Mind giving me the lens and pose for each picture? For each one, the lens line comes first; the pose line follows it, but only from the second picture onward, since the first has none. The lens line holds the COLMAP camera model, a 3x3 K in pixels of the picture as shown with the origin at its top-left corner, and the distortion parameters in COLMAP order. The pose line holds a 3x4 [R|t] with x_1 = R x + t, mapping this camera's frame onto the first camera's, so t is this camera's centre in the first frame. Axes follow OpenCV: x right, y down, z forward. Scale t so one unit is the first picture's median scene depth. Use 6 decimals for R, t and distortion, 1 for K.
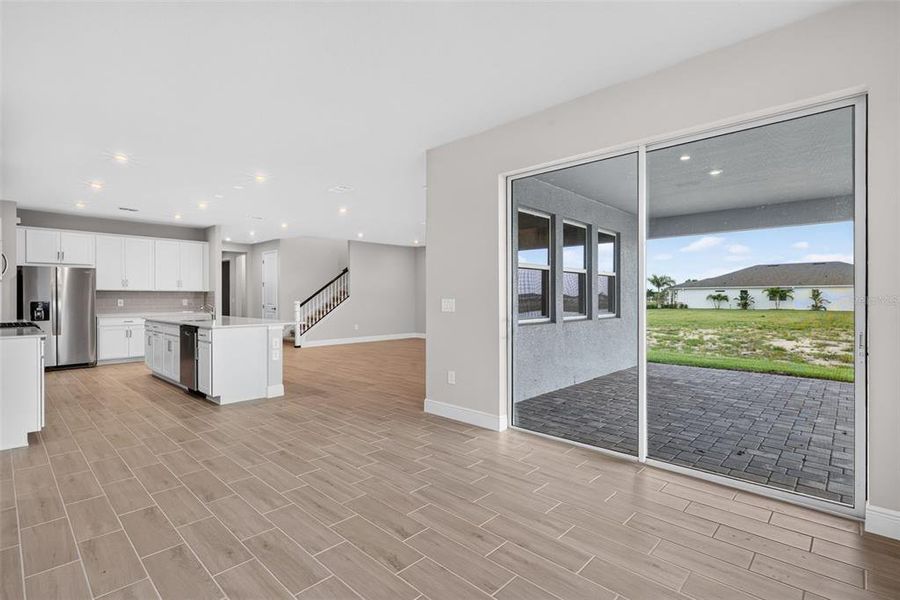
lens RADIAL K [[435.4, 0, 450.1], [0, 435.4, 301.4], [0, 0, 1]] dist [0.003924, -0.000922]
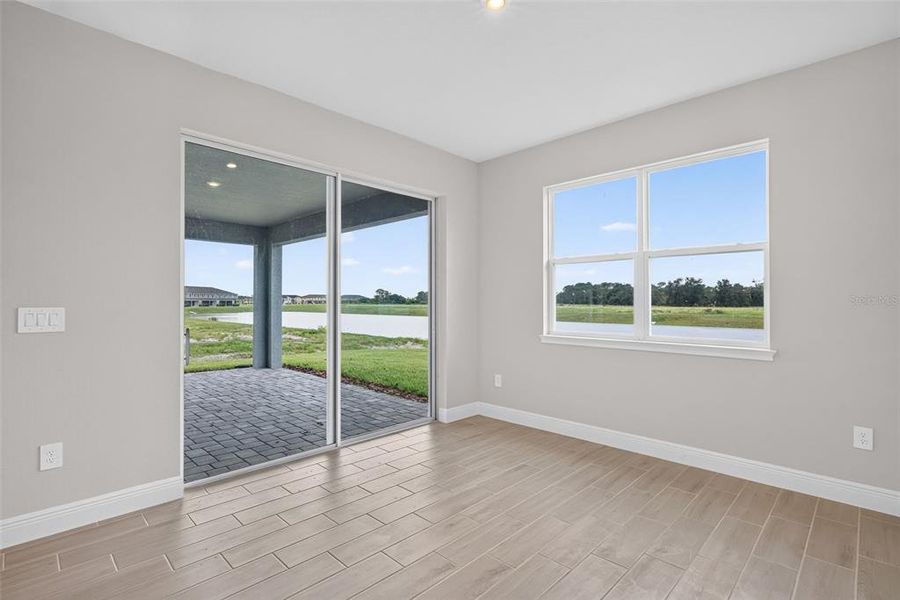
lens RADIAL K [[435.4, 0, 443.3], [0, 435.4, 316.7], [0, 0, 1]] dist [0.003924, -0.000922]
pose [[0.008667, -0.033872, 0.999389, -0.650462], [0.002434, 0.999424, 0.033852, -0.016836], [-0.999959, 0.002139, 0.008744, 0.645099]]
